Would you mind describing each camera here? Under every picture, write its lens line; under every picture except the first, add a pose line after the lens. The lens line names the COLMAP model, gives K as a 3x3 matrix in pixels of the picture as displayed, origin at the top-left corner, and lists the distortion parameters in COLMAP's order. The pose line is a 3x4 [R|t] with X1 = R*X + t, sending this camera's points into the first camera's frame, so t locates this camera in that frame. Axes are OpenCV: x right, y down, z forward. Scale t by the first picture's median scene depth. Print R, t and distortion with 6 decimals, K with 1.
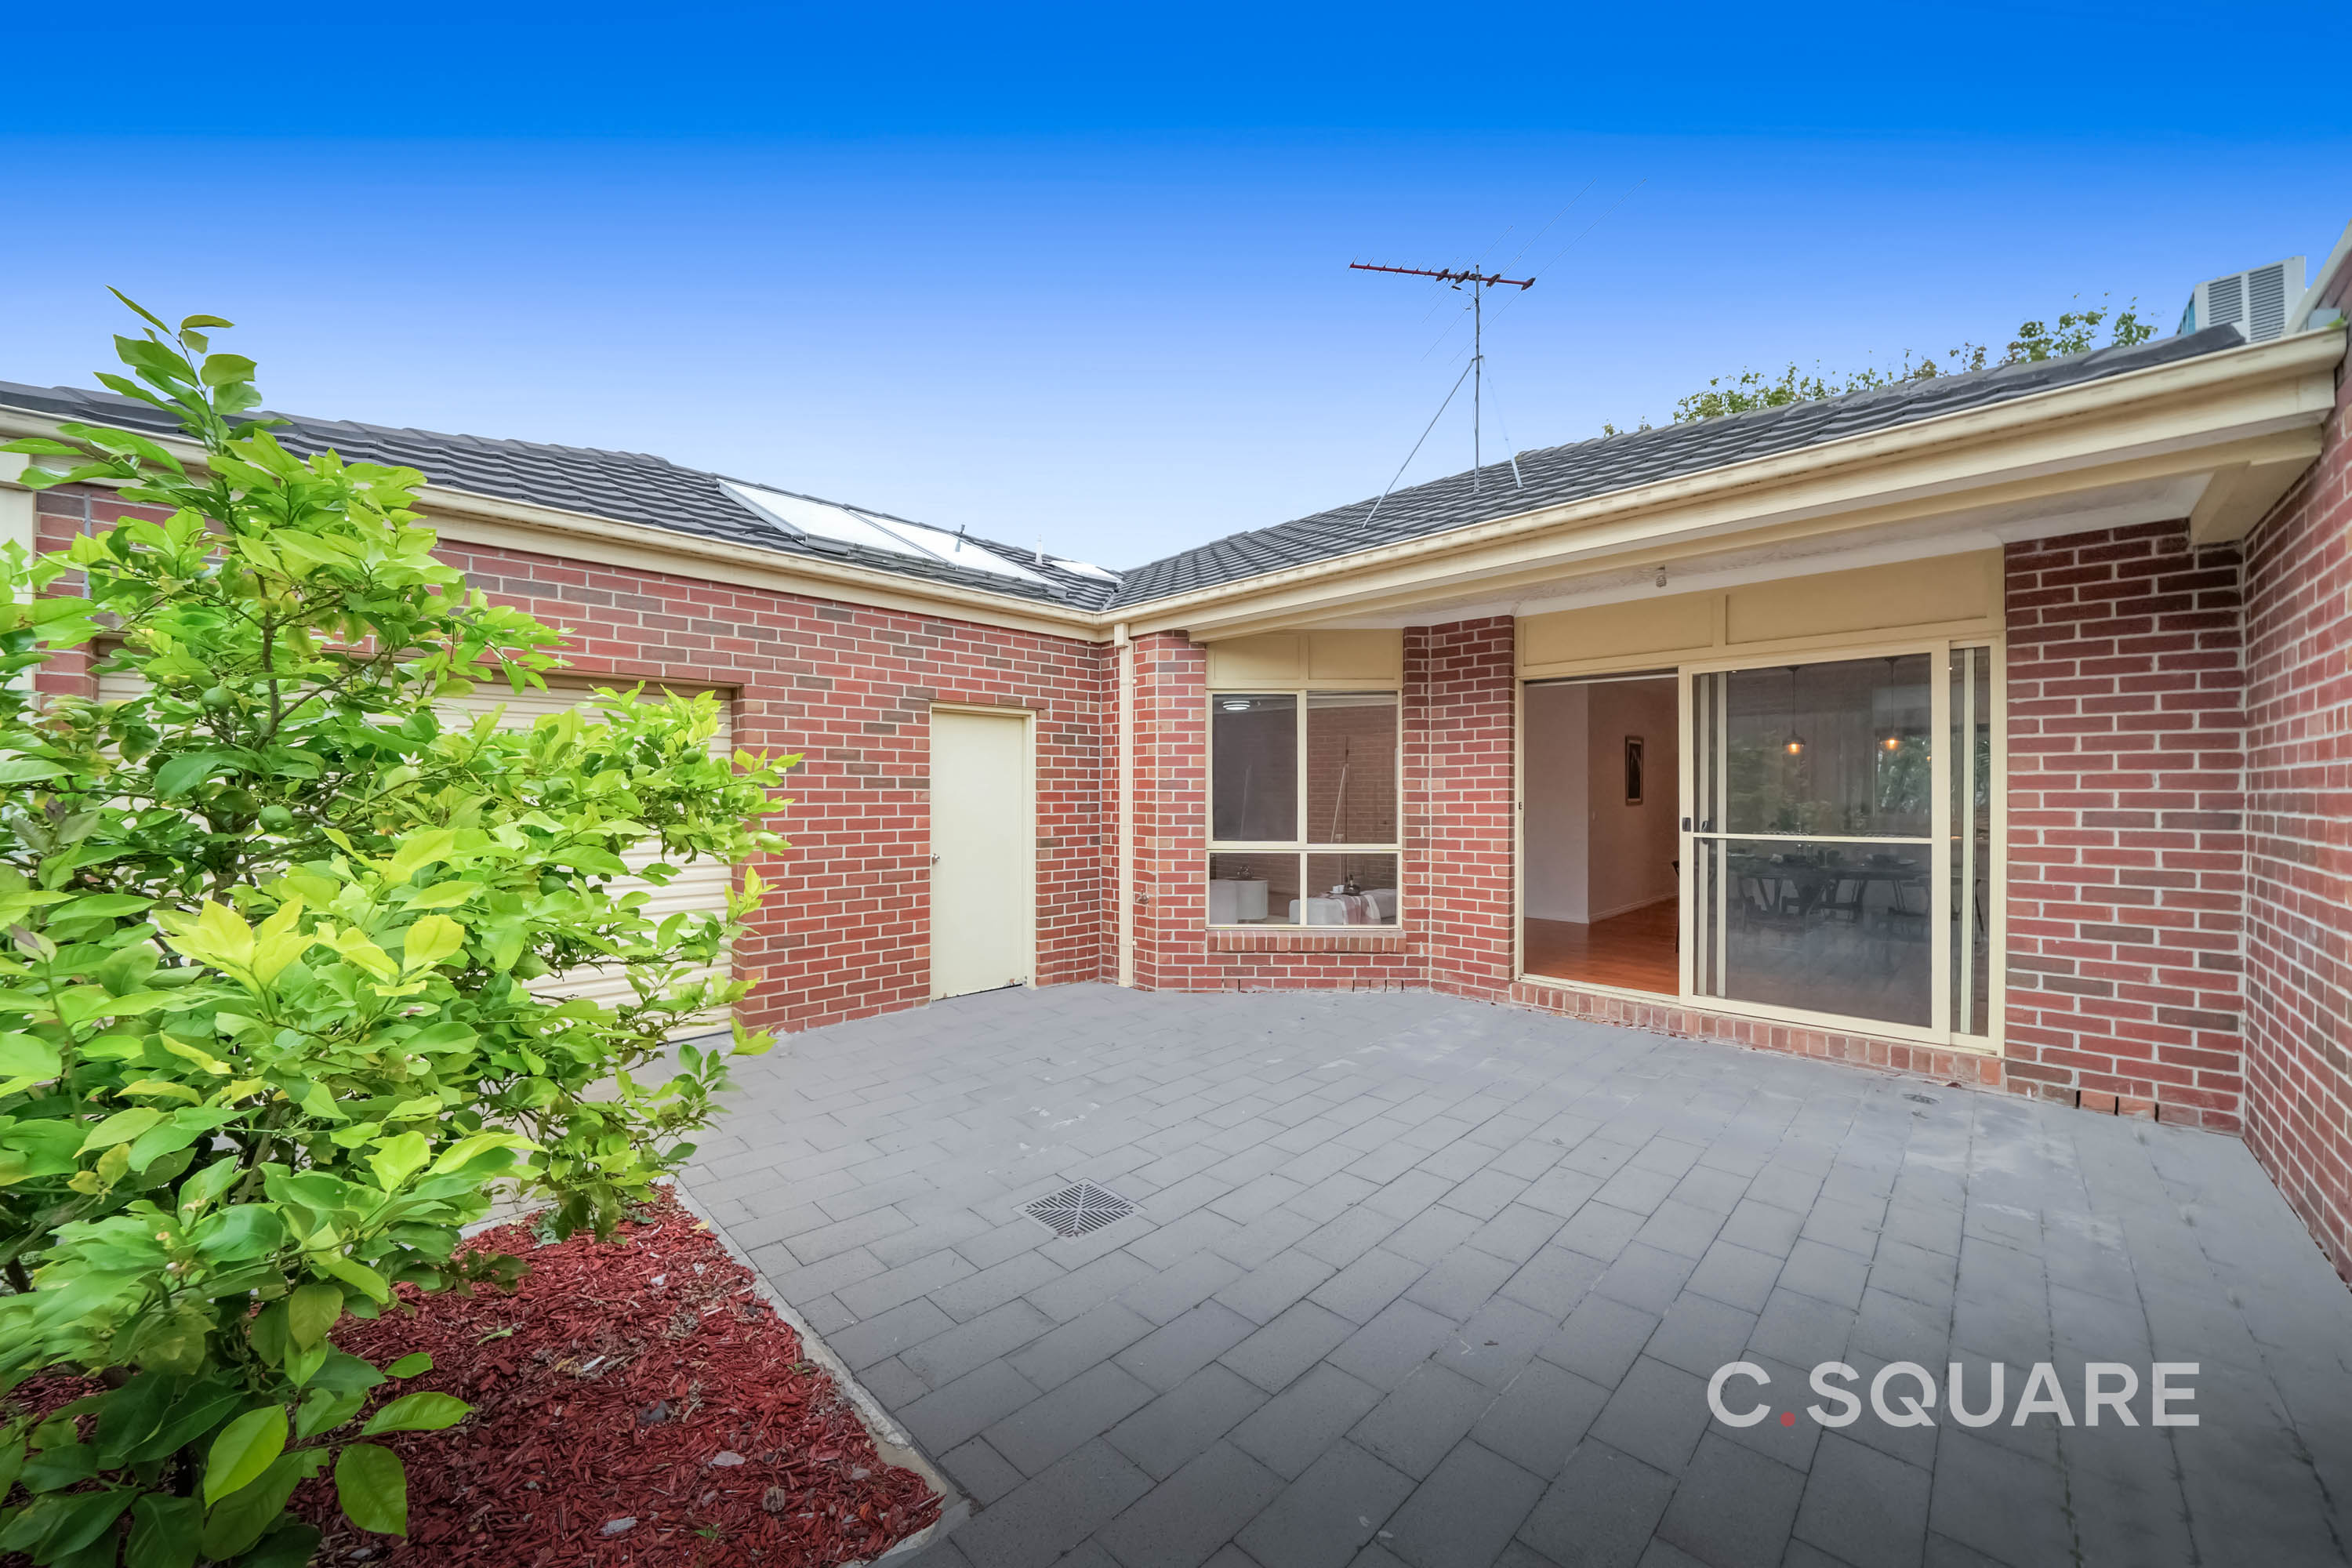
lens RADIAL K [[891.8, 0, 1170.9], [0, 891.8, 808.9], [0, 0, 1]] dist [-0.011679, 0.000603]
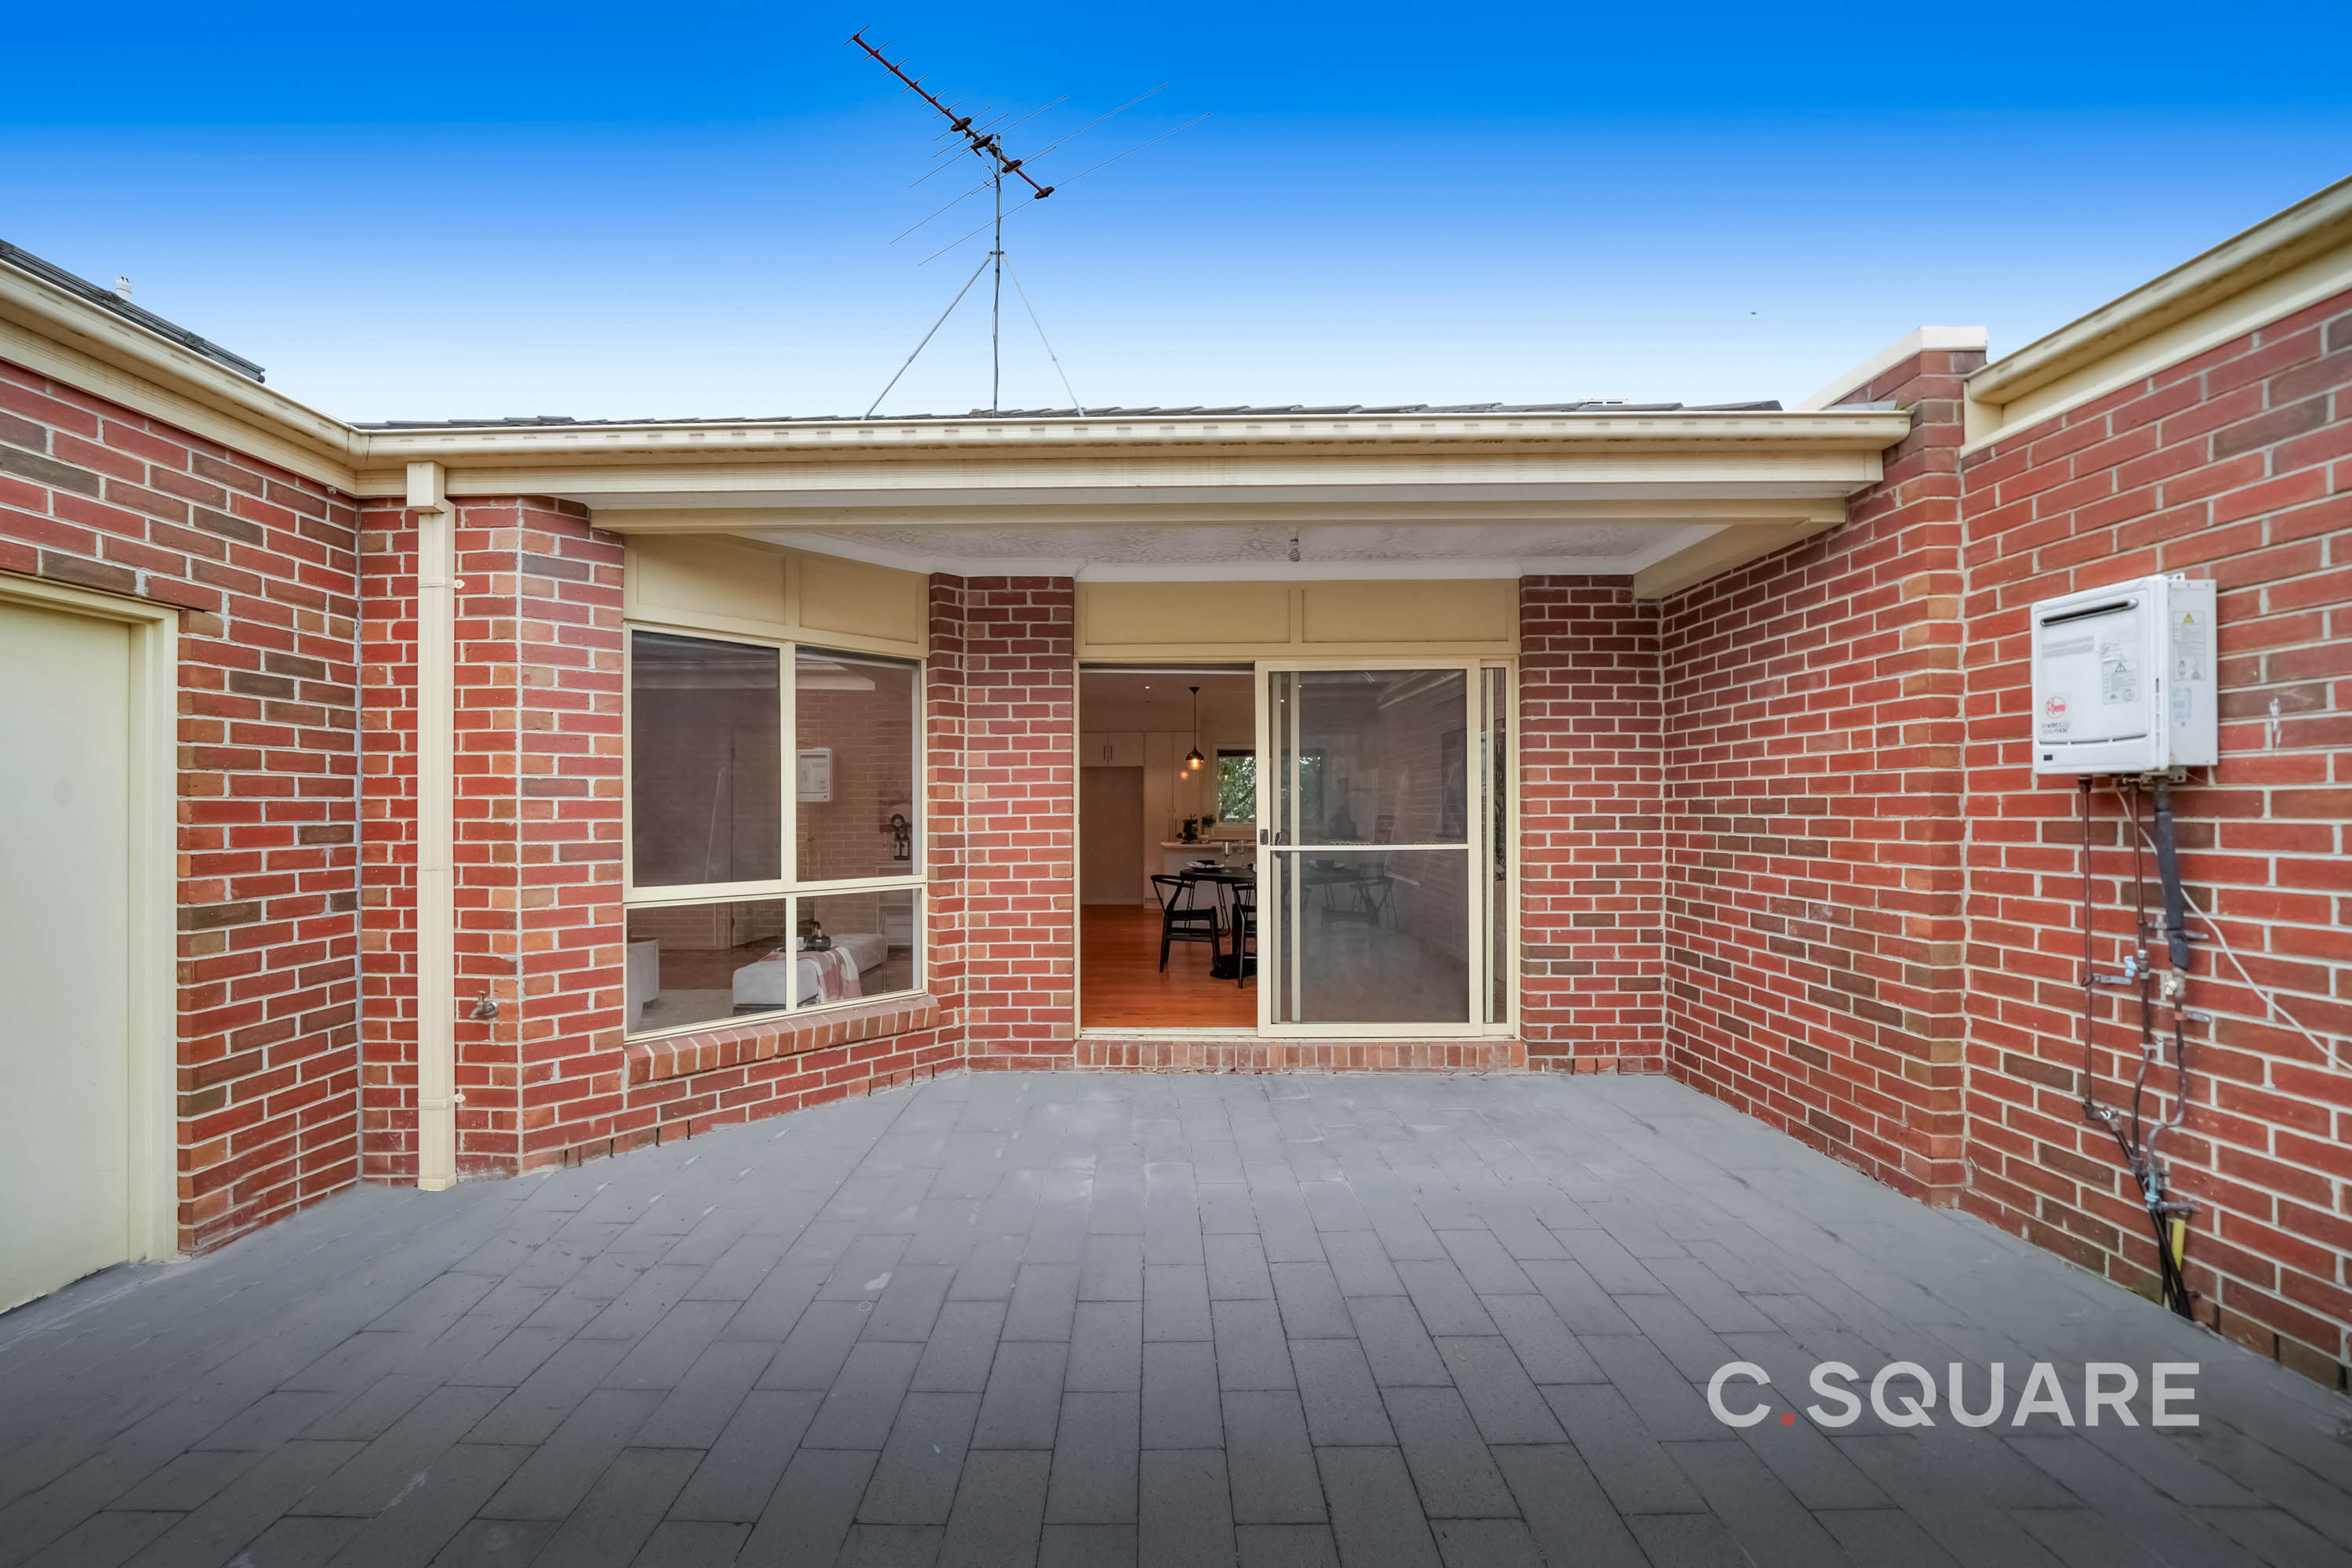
lens RADIAL K [[891.8, 0, 1170.9], [0, 891.8, 808.9], [0, 0, 1]] dist [-0.011679, 0.000603]
pose [[0.711969, -0.004171, 0.702198, -0.107526], [0.017168, 0.999787, -0.011468, -0.001873], [-0.702001, 0.020220, 0.711889, 0.360746]]
